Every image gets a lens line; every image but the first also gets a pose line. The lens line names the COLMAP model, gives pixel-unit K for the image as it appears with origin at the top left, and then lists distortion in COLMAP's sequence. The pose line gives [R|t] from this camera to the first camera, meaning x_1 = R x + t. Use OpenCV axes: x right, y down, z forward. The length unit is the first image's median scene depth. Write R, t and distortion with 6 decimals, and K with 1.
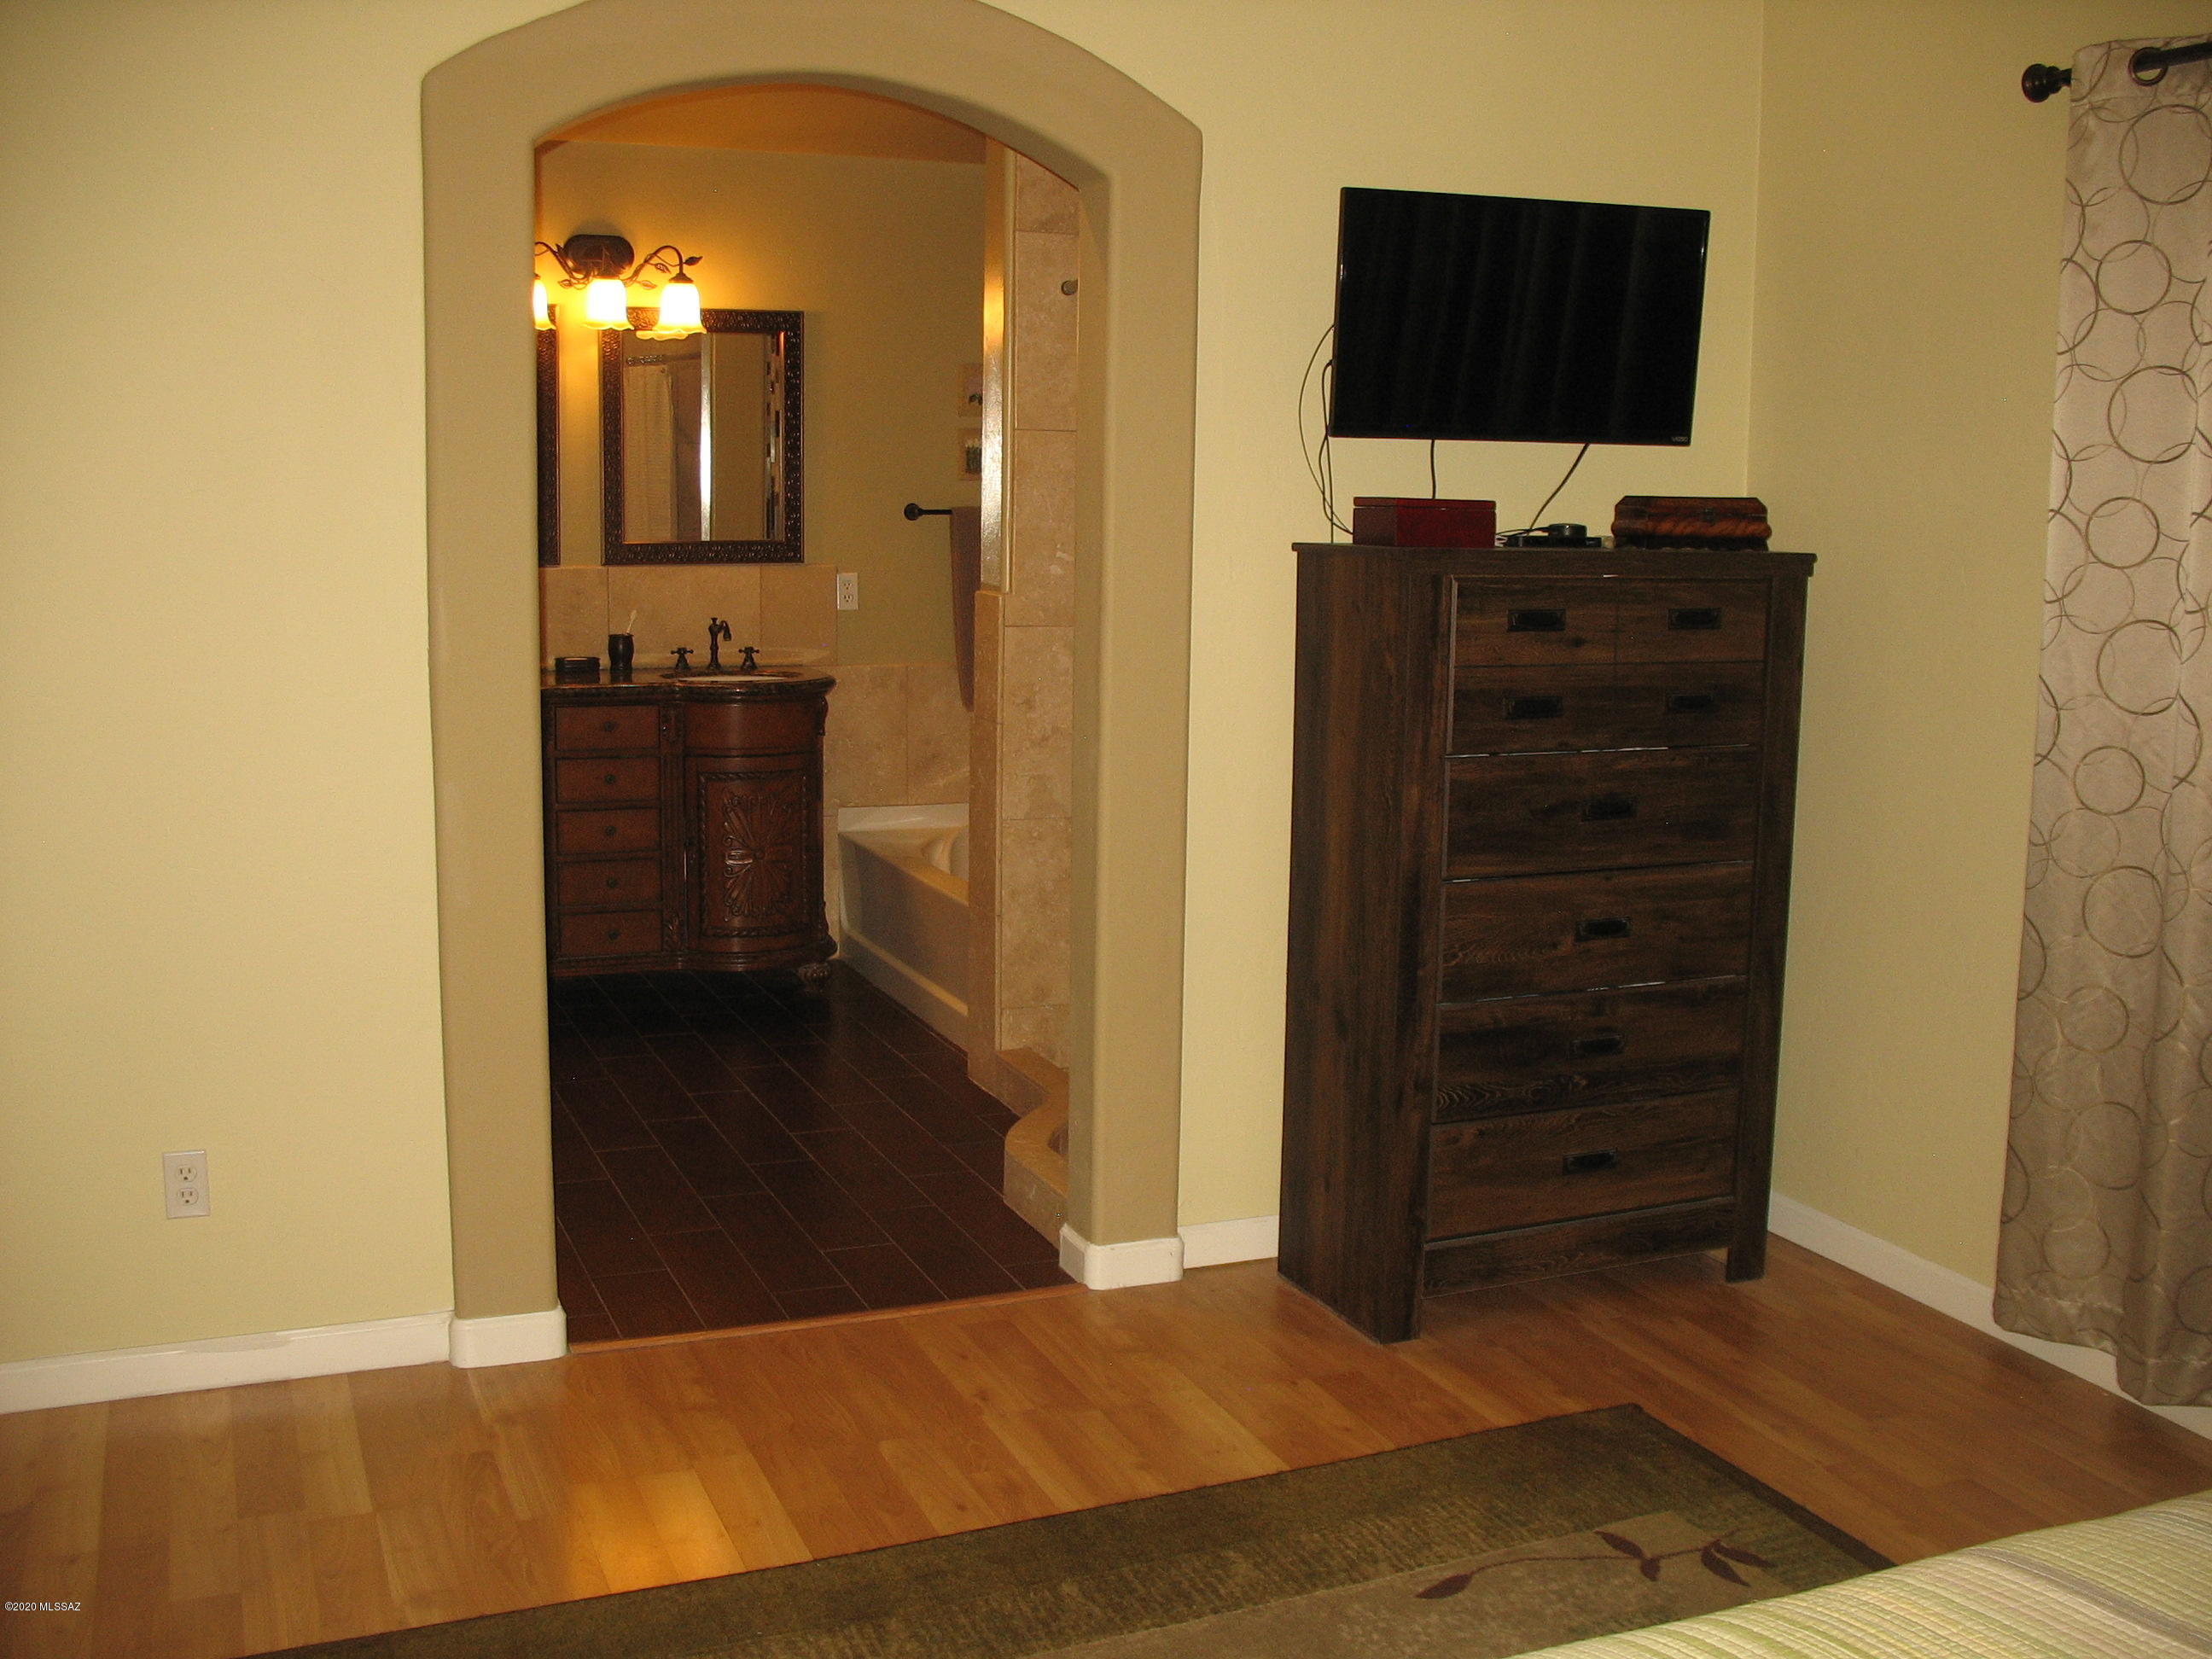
lens RADIAL K [[2314.9, 0, 1107.5], [0, 2314.9, 842.3], [0, 0, 1]] dist [-0.202723, 0.236566]
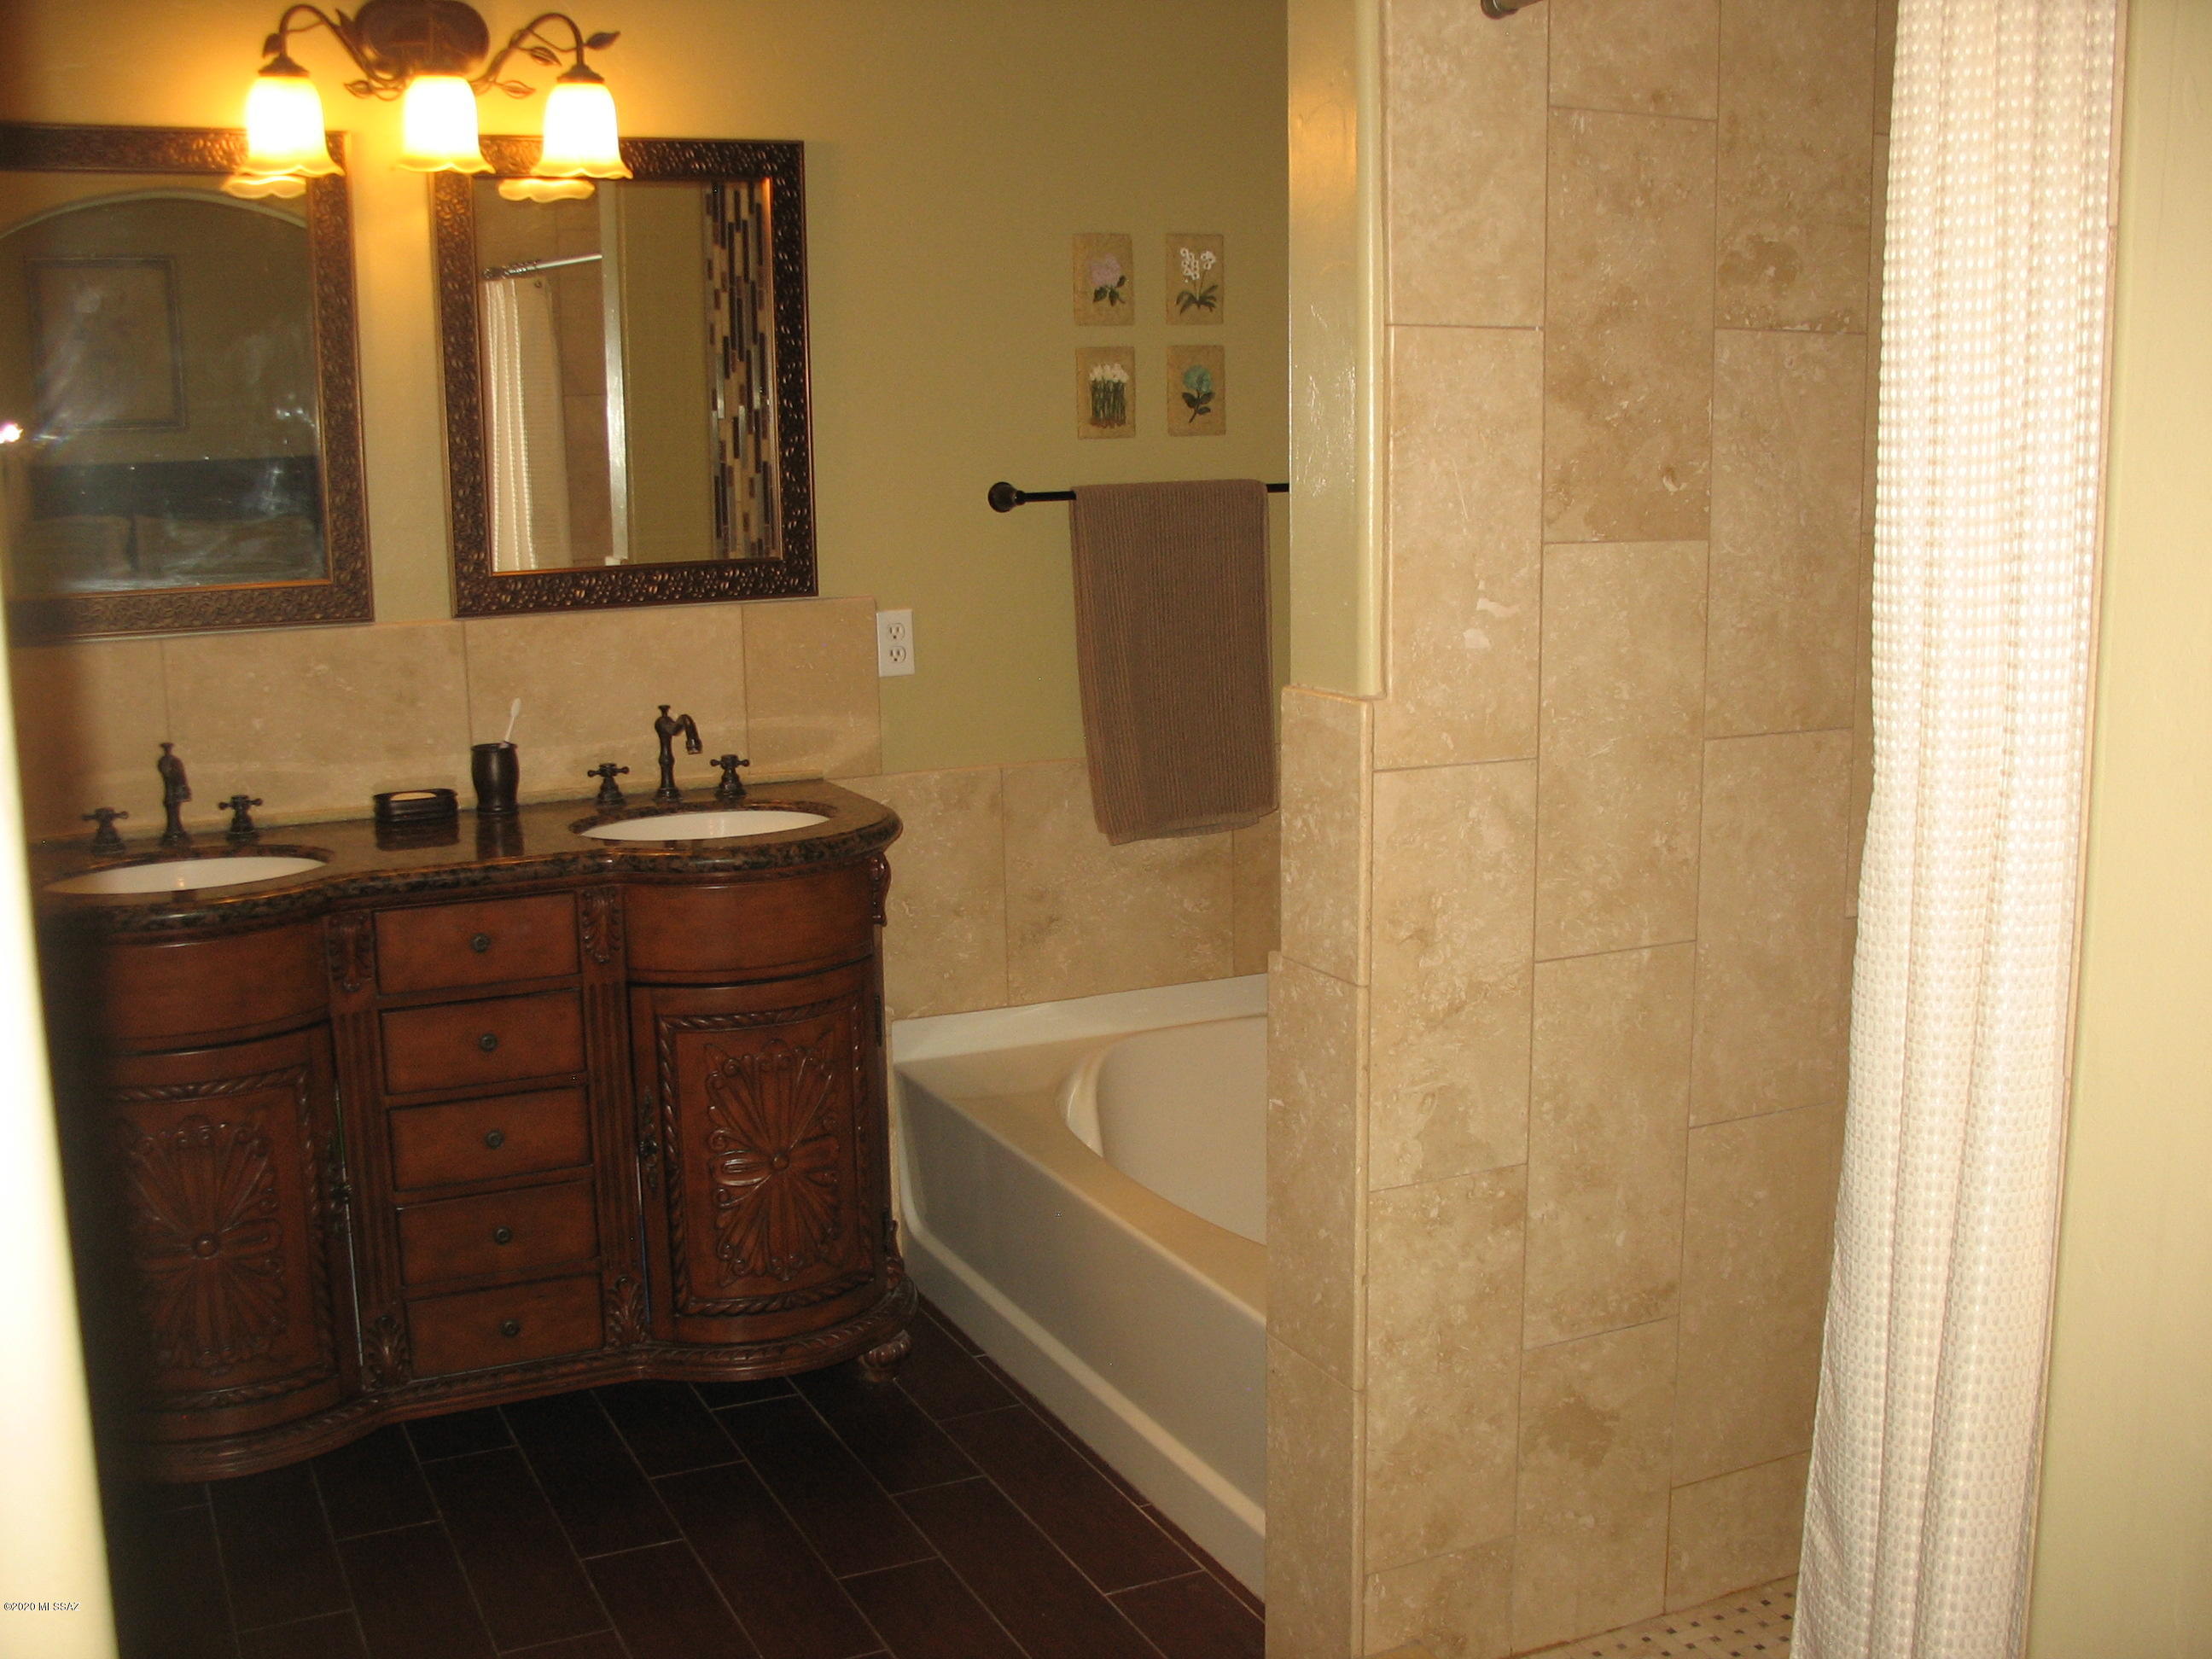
lens RADIAL K [[2314.9, 0, 1107.5], [0, 2314.9, 842.3], [0, 0, 1]] dist [-0.202723, 0.236566]
pose [[0.997874, -0.040316, 0.051204, -0.098074], [0.039120, 0.998942, 0.024158, -0.076470], [-0.052124, -0.022103, 0.998396, 0.461677]]
